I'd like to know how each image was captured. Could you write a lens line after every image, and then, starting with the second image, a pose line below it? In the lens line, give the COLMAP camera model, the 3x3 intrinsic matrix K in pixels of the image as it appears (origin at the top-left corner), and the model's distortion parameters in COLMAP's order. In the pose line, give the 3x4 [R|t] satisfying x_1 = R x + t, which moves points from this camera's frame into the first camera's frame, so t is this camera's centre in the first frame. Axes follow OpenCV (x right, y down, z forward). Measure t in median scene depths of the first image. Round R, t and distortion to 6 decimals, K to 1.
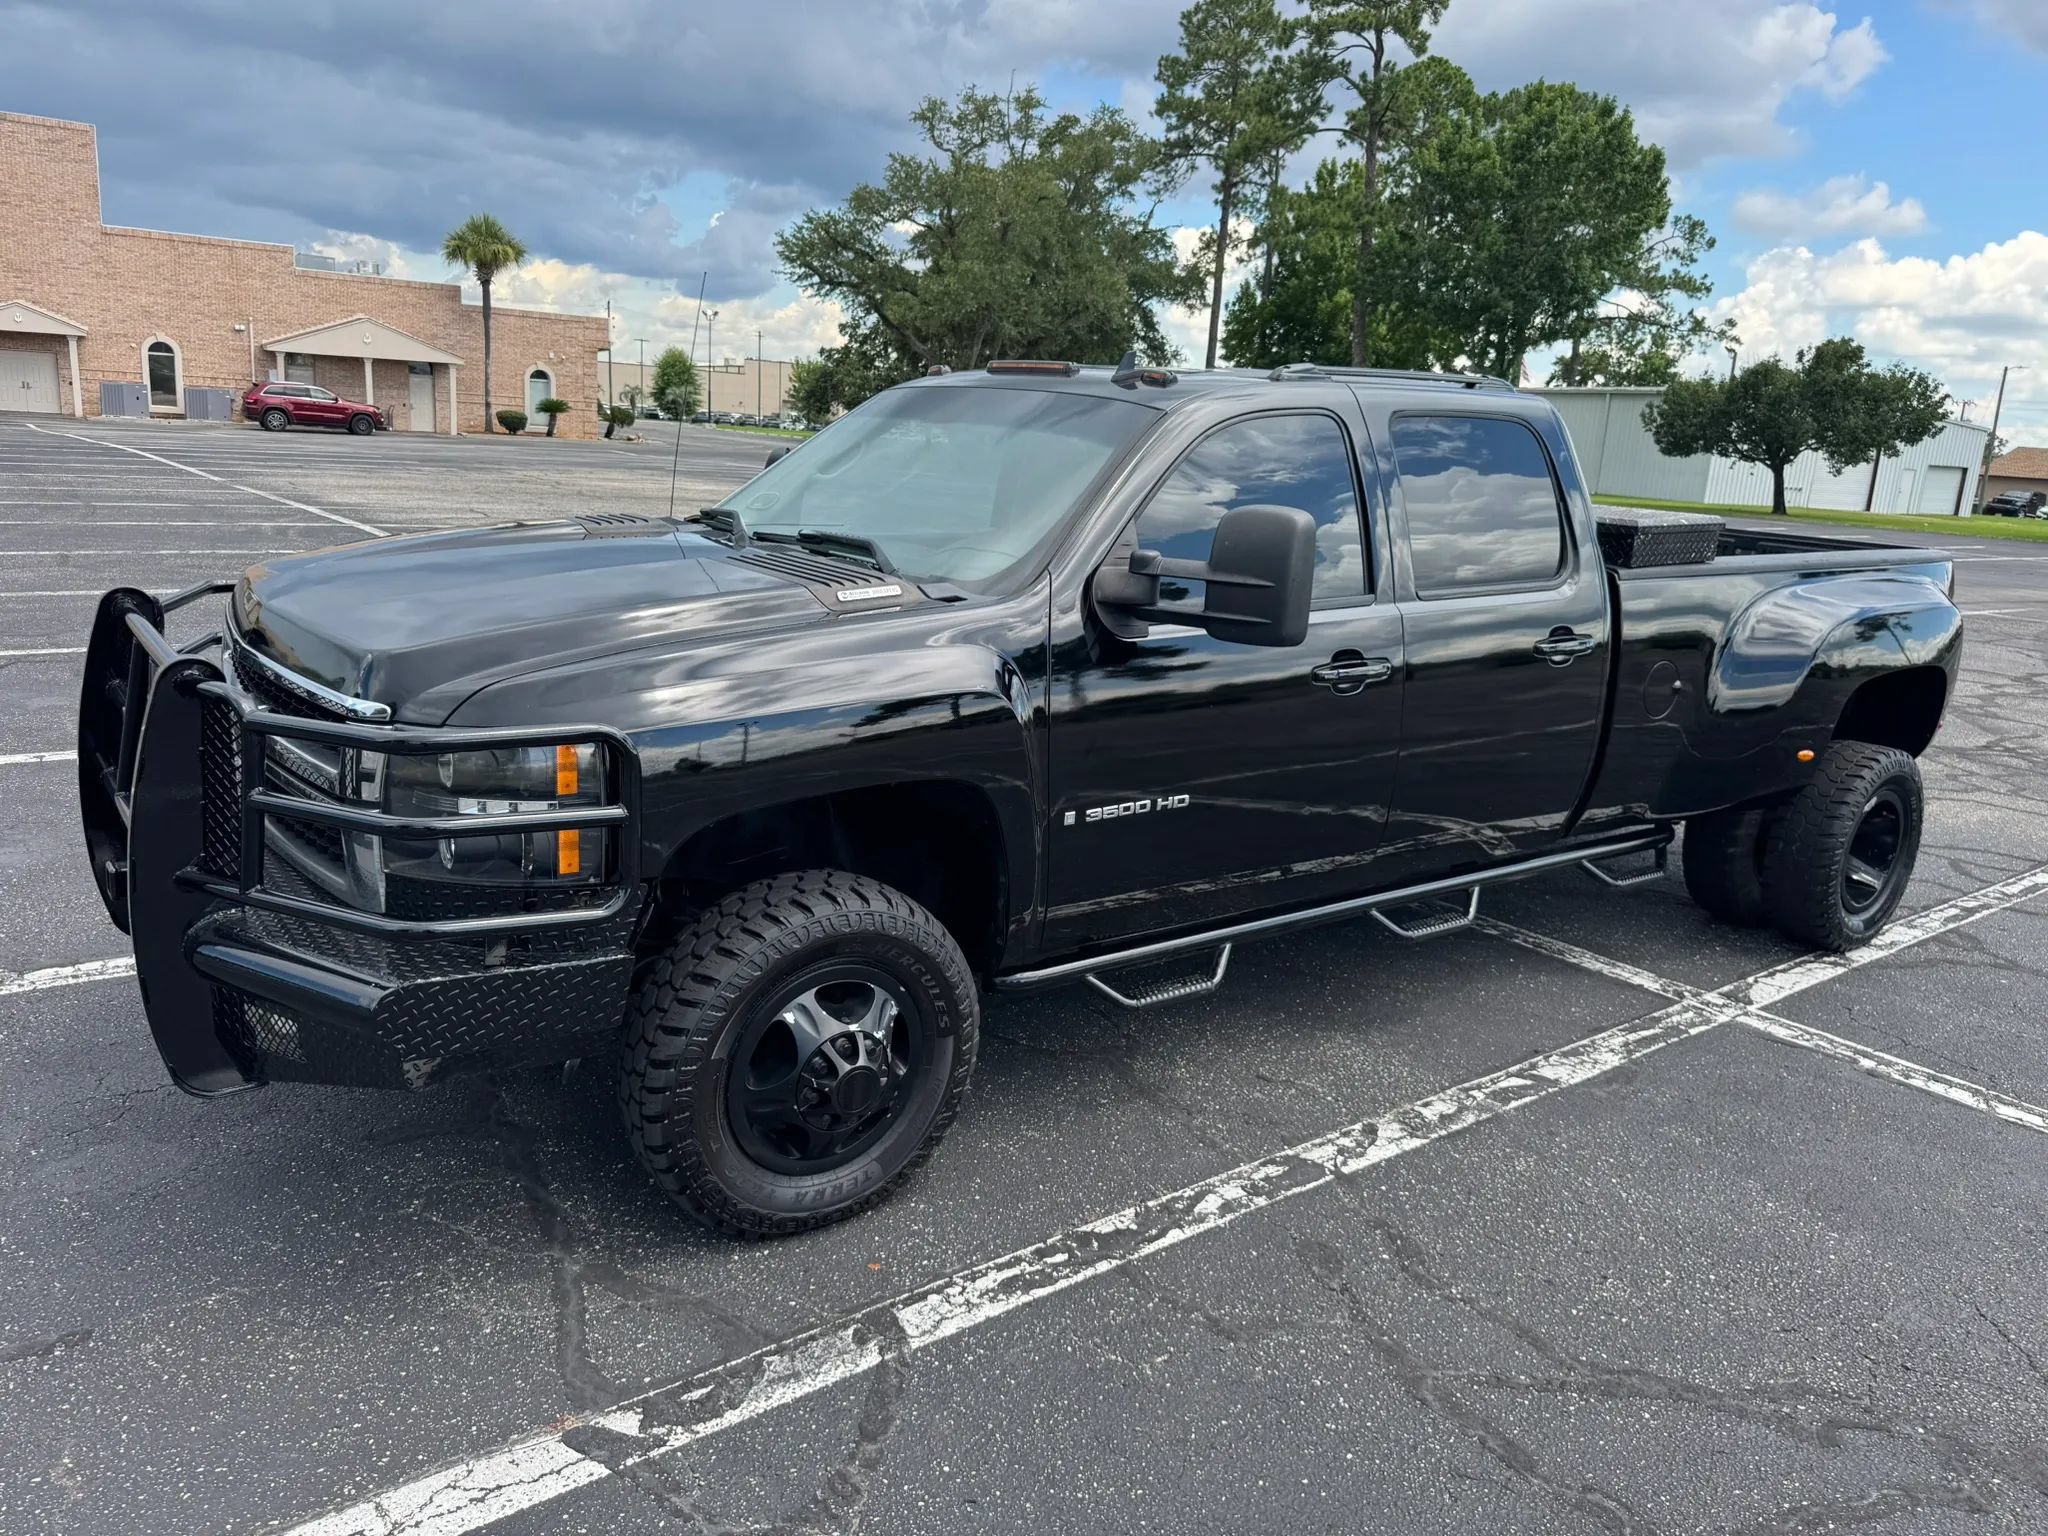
lens RADIAL K [[1446.3, 0, 1030.9], [0, 1446.3, 777.6], [0, 0, 1]] dist [0.029903, -0.045735]
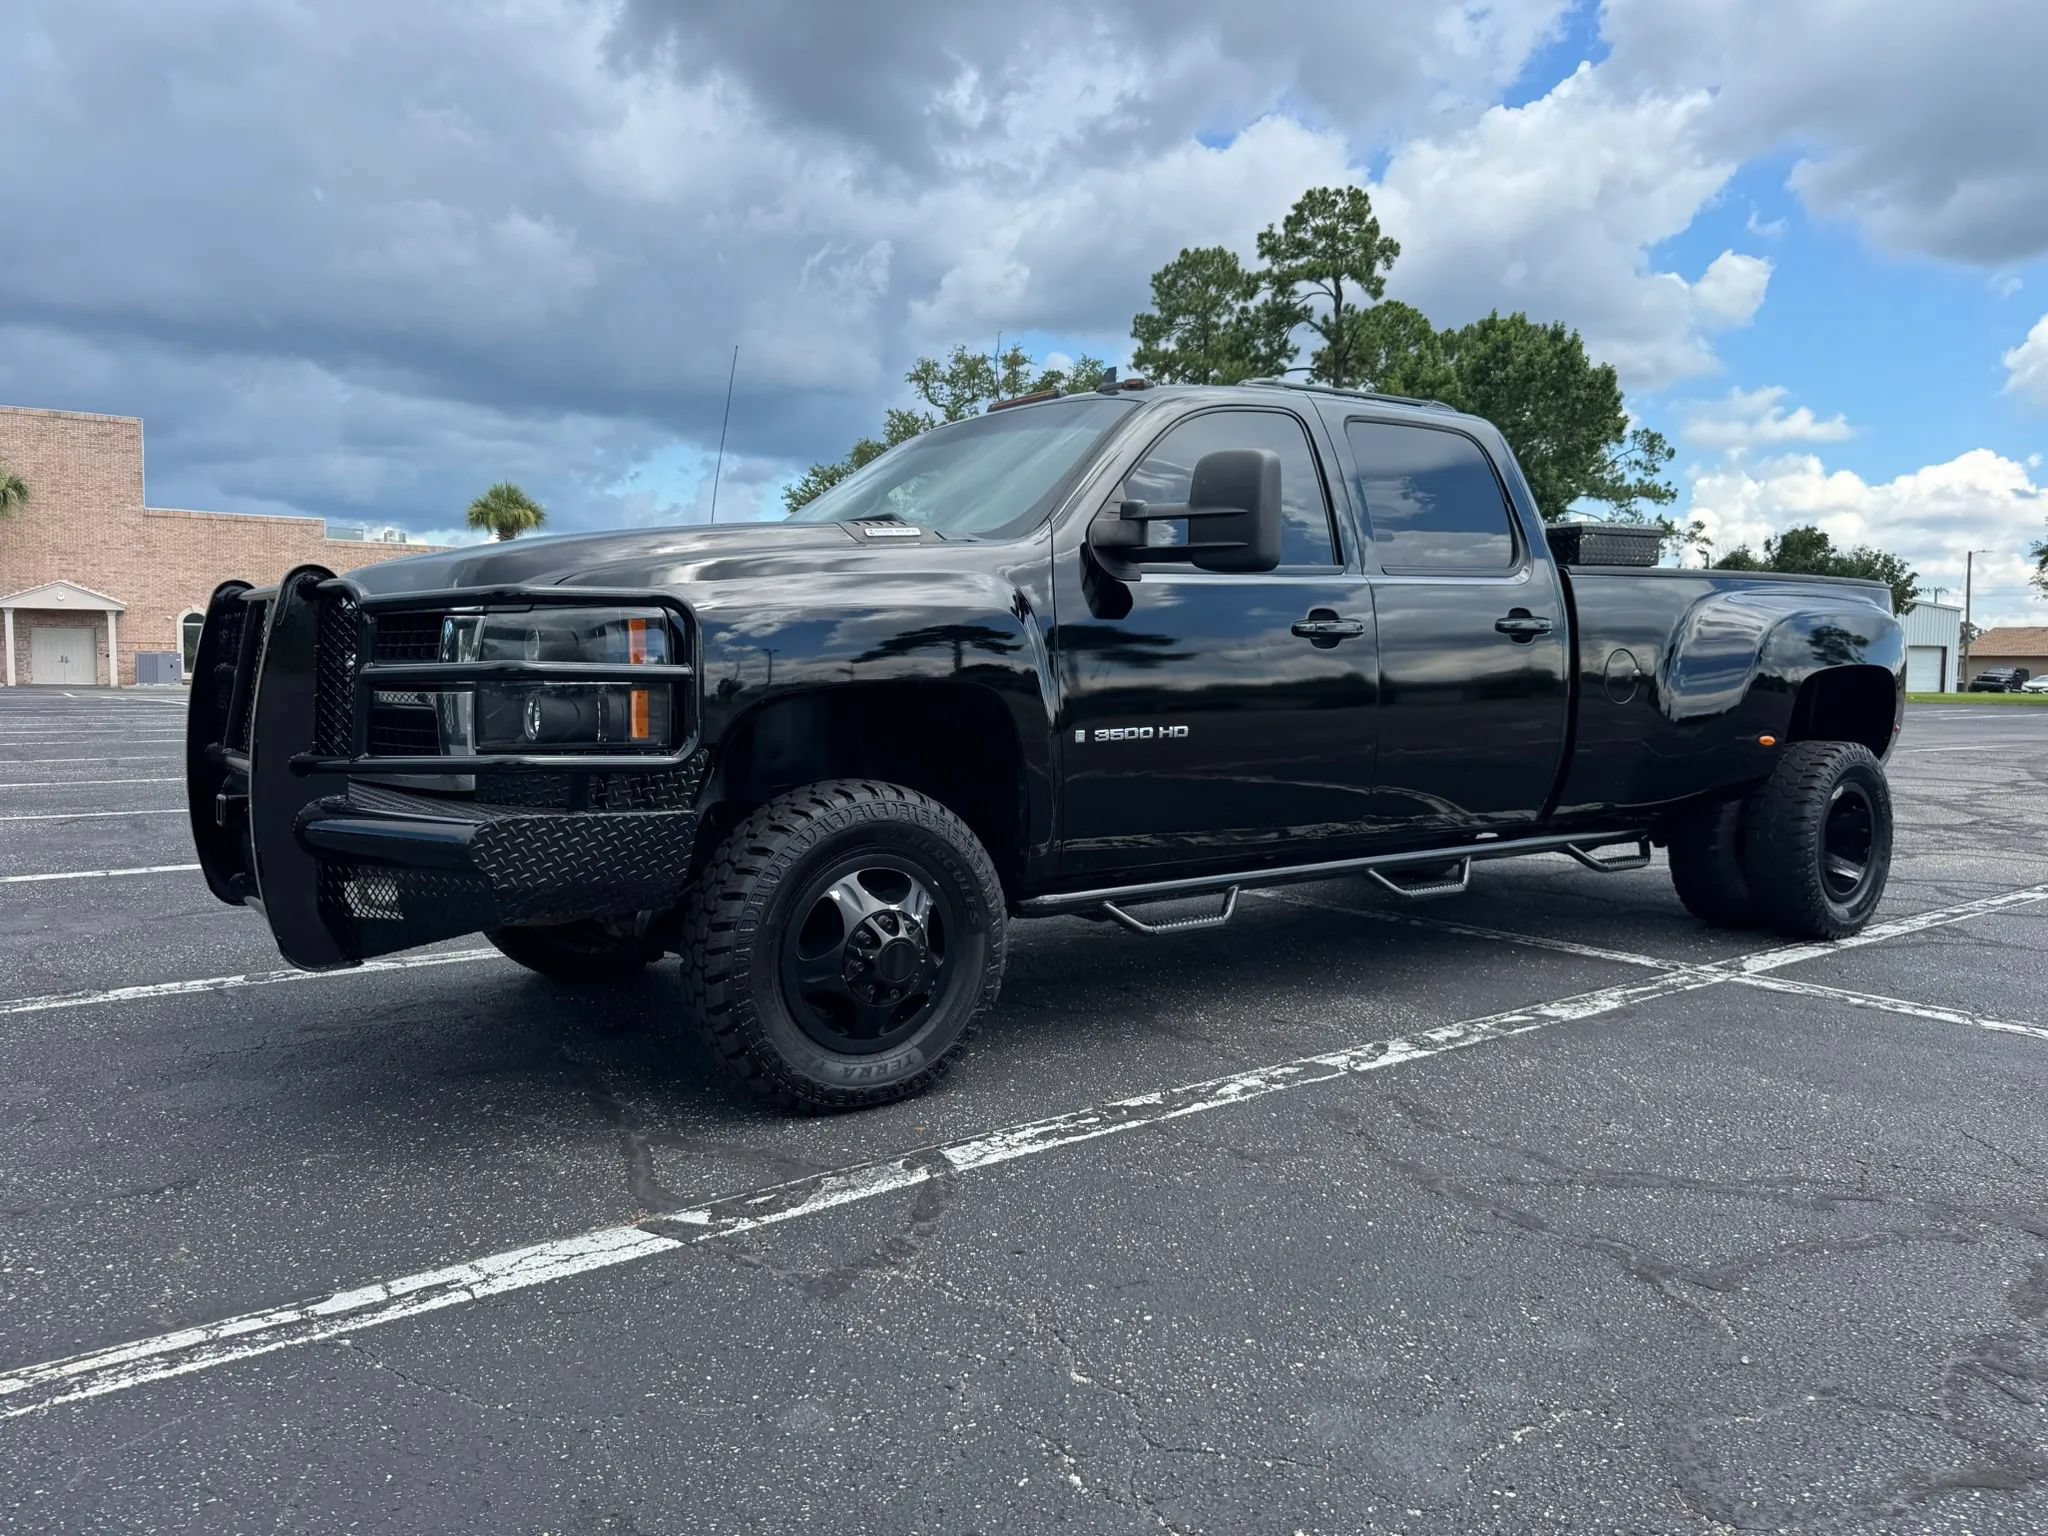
lens RADIAL K [[1446.3, 0, 1032.8], [0, 1446.3, 775.3], [0, 0, 1]] dist [0.029903, -0.045735]
pose [[0.998751, -0.049857, -0.003355, -0.004408], [0.048649, 0.985493, -0.162595, 0.149156], [0.011413, 0.162229, 0.986687, -0.055171]]
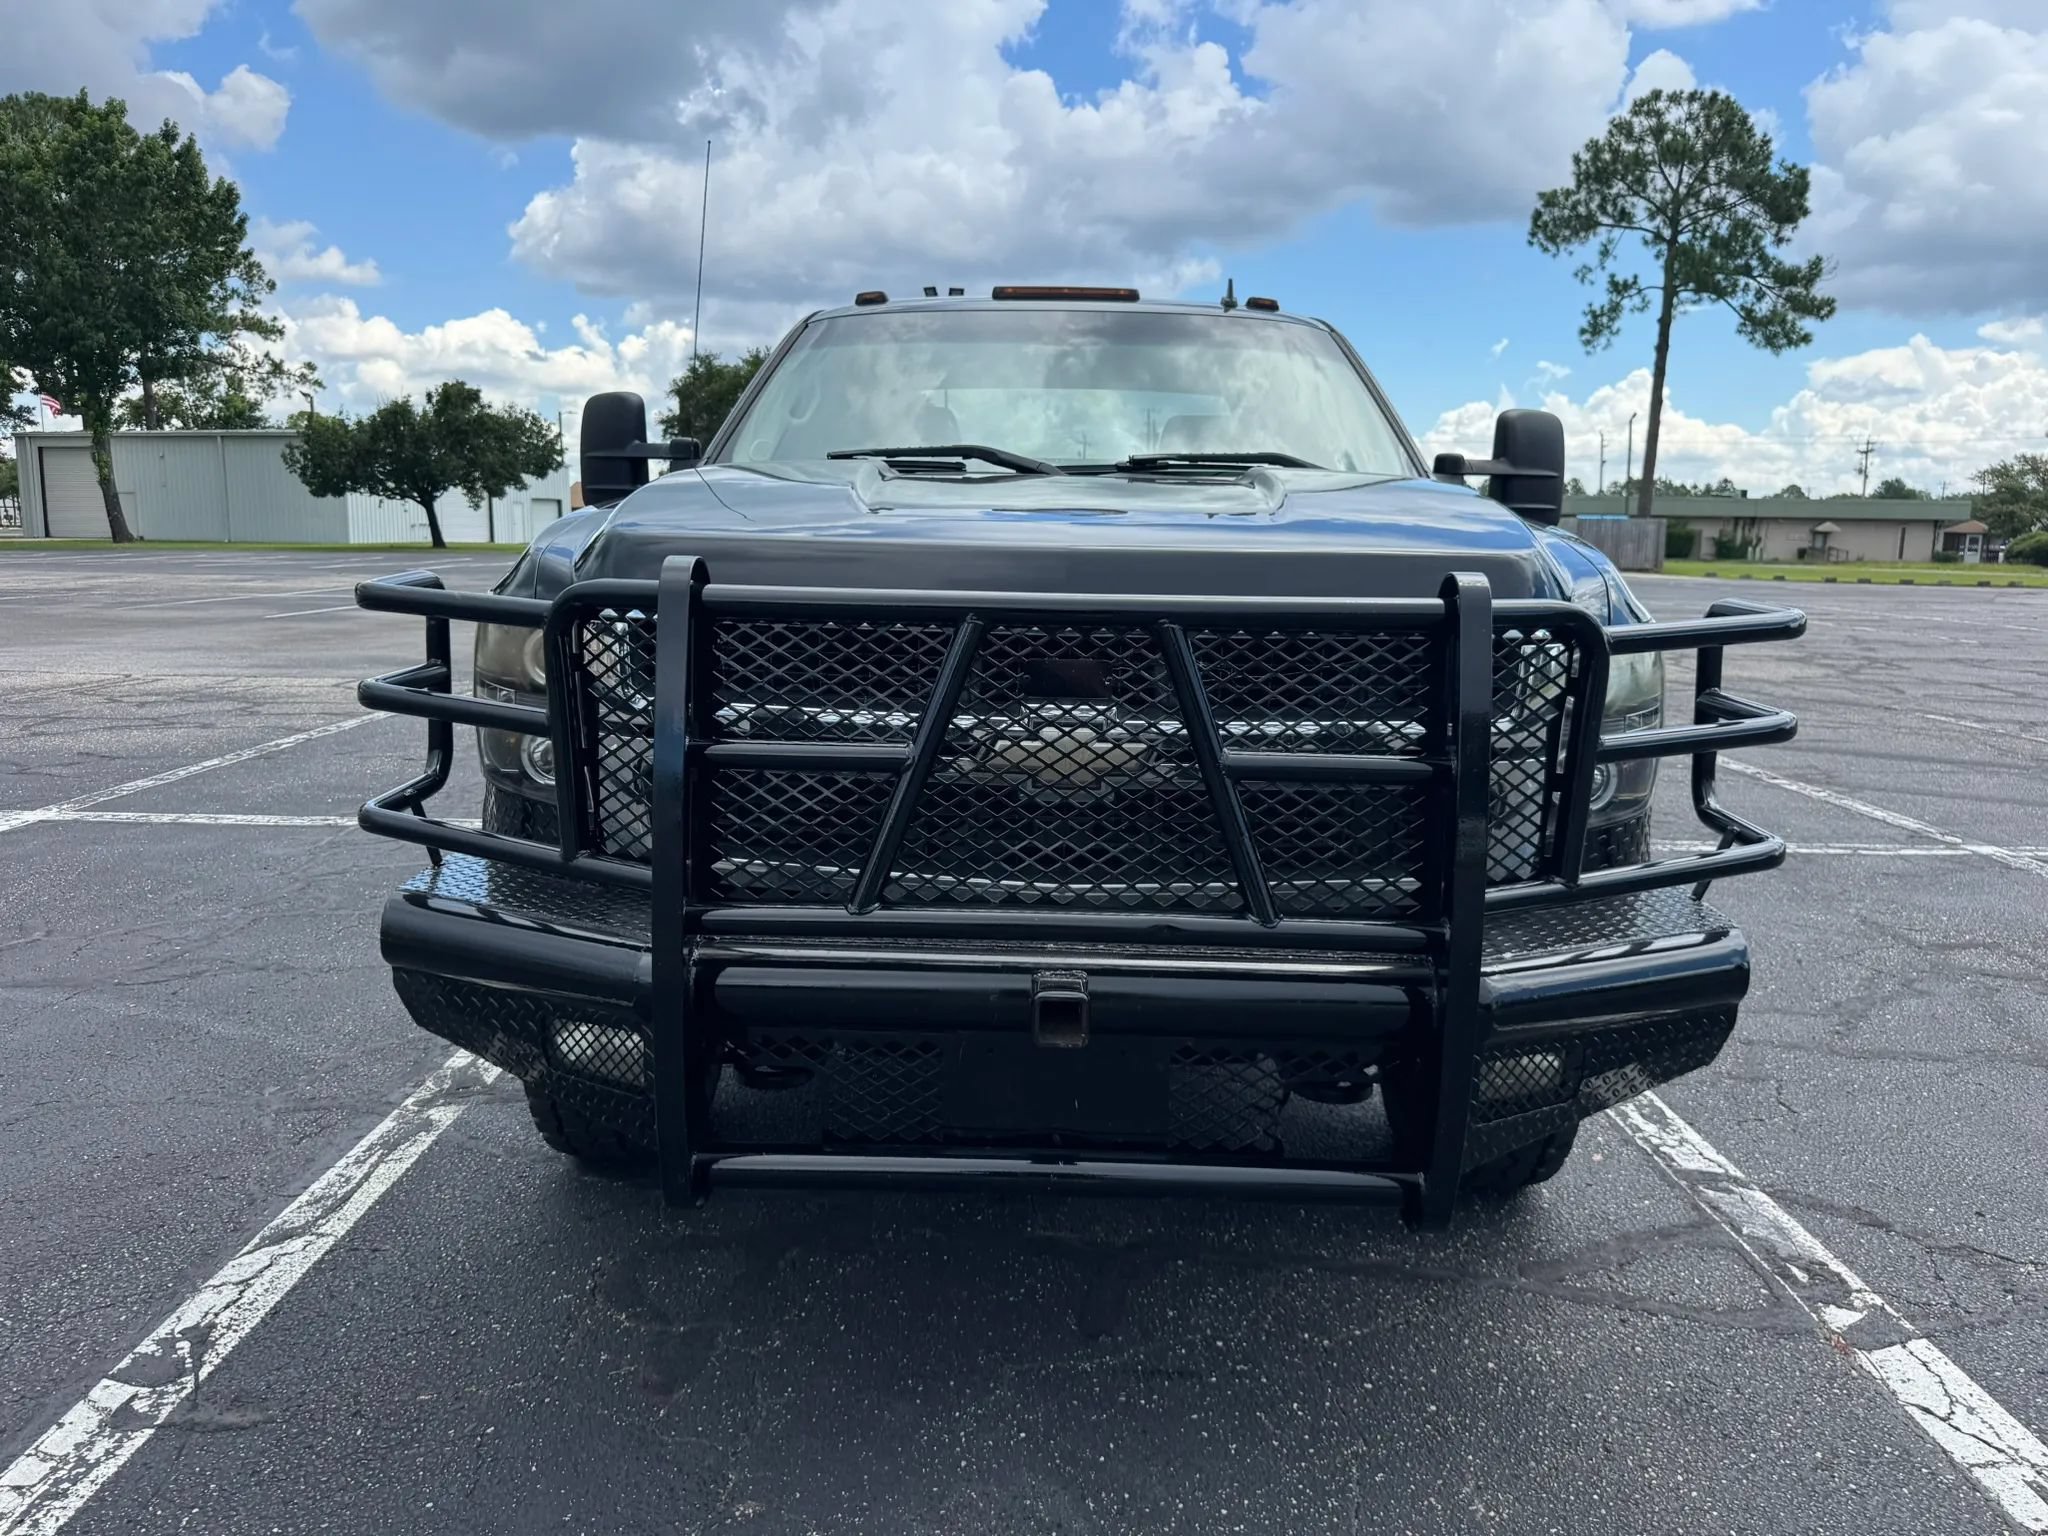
lens RADIAL K [[1446.3, 0, 1004.6], [0, 1446.3, 783.0], [0, 0, 1]] dist [0.029903, -0.045735]
pose [[0.619854, -0.187481, 0.761992, -0.622179], [0.208699, 0.975455, 0.070232, -0.040359], [-0.756456, 0.115494, 0.643766, 0.366140]]
